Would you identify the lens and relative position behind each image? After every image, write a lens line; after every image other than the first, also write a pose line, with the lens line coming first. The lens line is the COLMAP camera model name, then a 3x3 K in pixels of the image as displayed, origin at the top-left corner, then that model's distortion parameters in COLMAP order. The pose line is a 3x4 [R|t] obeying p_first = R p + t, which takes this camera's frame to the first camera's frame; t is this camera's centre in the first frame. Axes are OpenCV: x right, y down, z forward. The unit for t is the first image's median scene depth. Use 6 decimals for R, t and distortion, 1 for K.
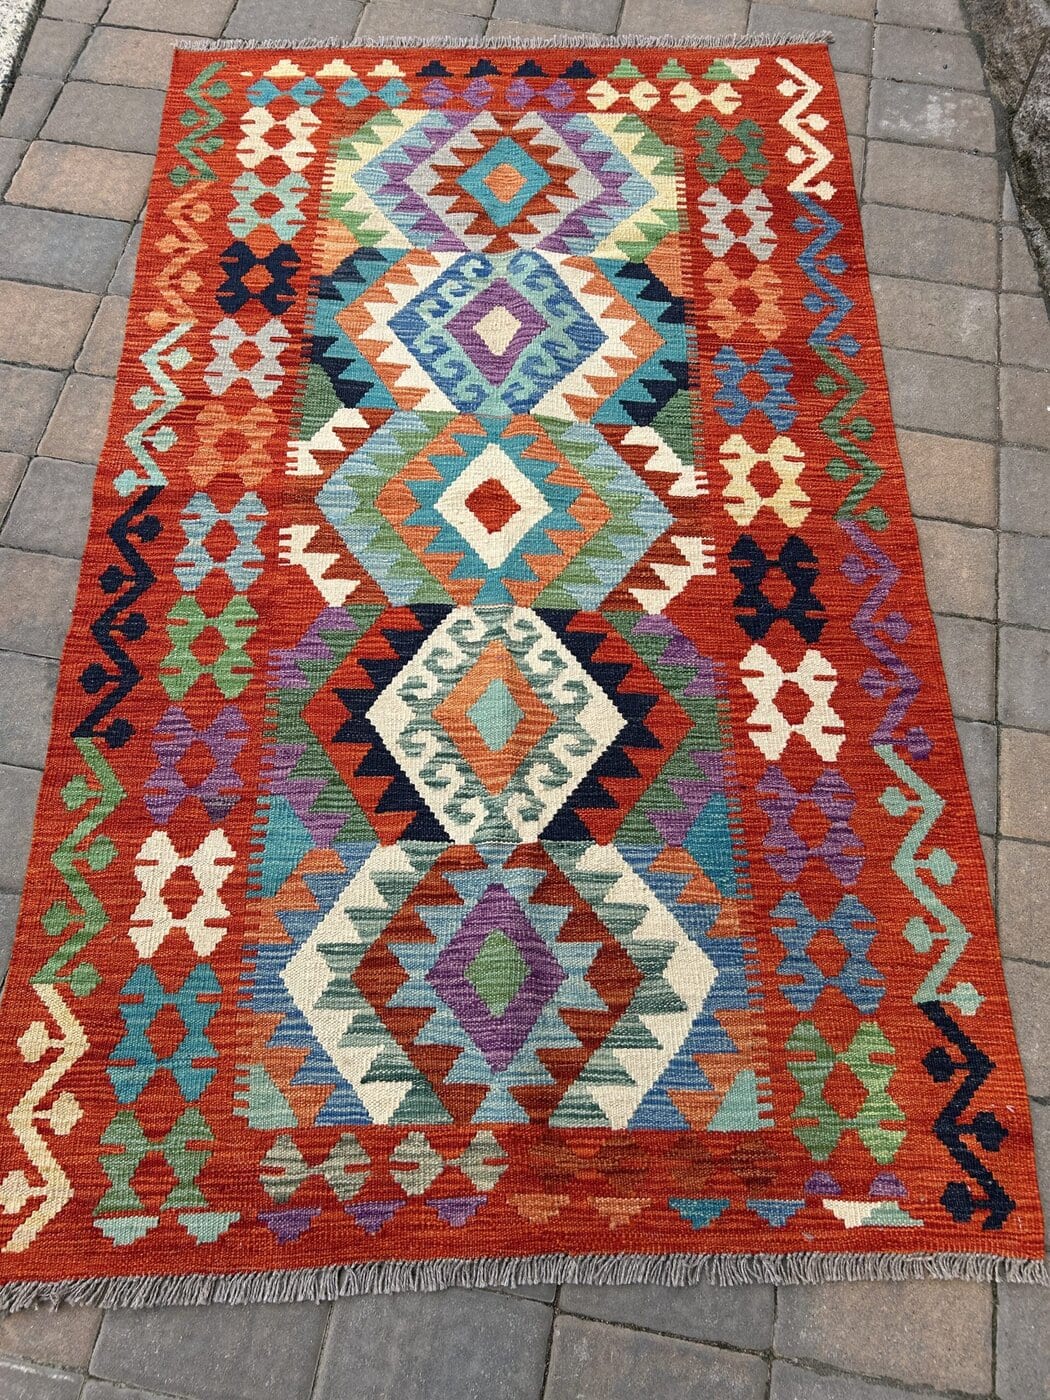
lens RADIAL K [[1029.4, 0, 509.2], [0, 1029.4, 698.9], [0, 0, 1]] dist [0.000624, -0.023621]
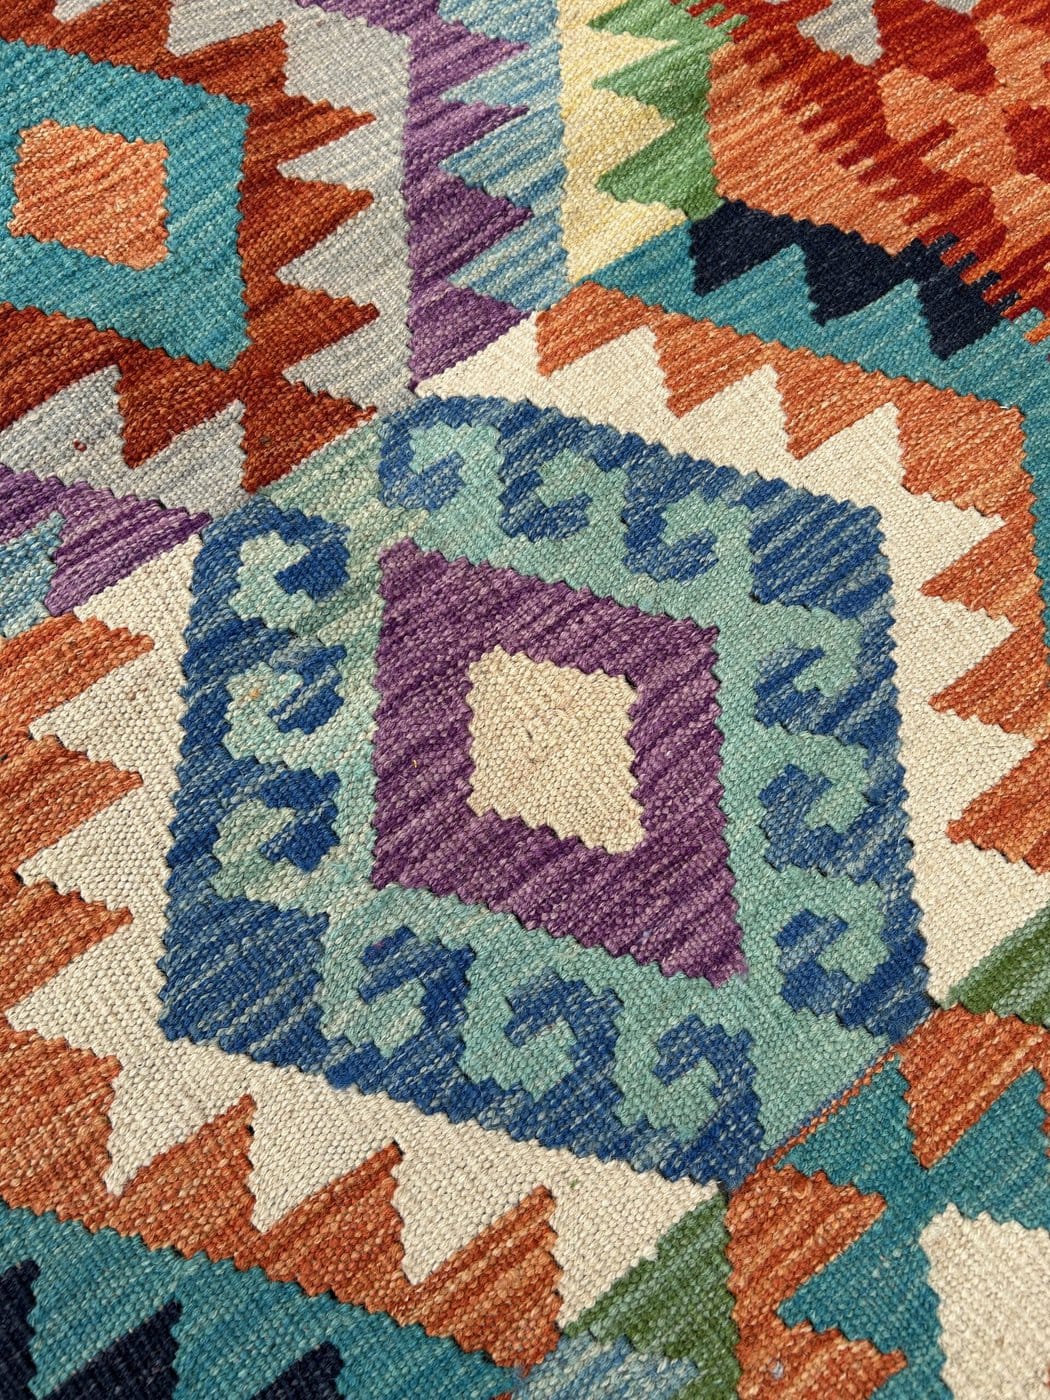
lens RADIAL K [[1029.4, 0, 509.2], [0, 1029.4, 698.9], [0, 0, 1]] dist [0.000624, -0.023621]
pose [[0.766512, -0.613570, 0.189716, -0.058690], [0.584279, 0.788853, 0.190601, -0.420810], [-0.266605, -0.035251, 0.963161, 0.763955]]
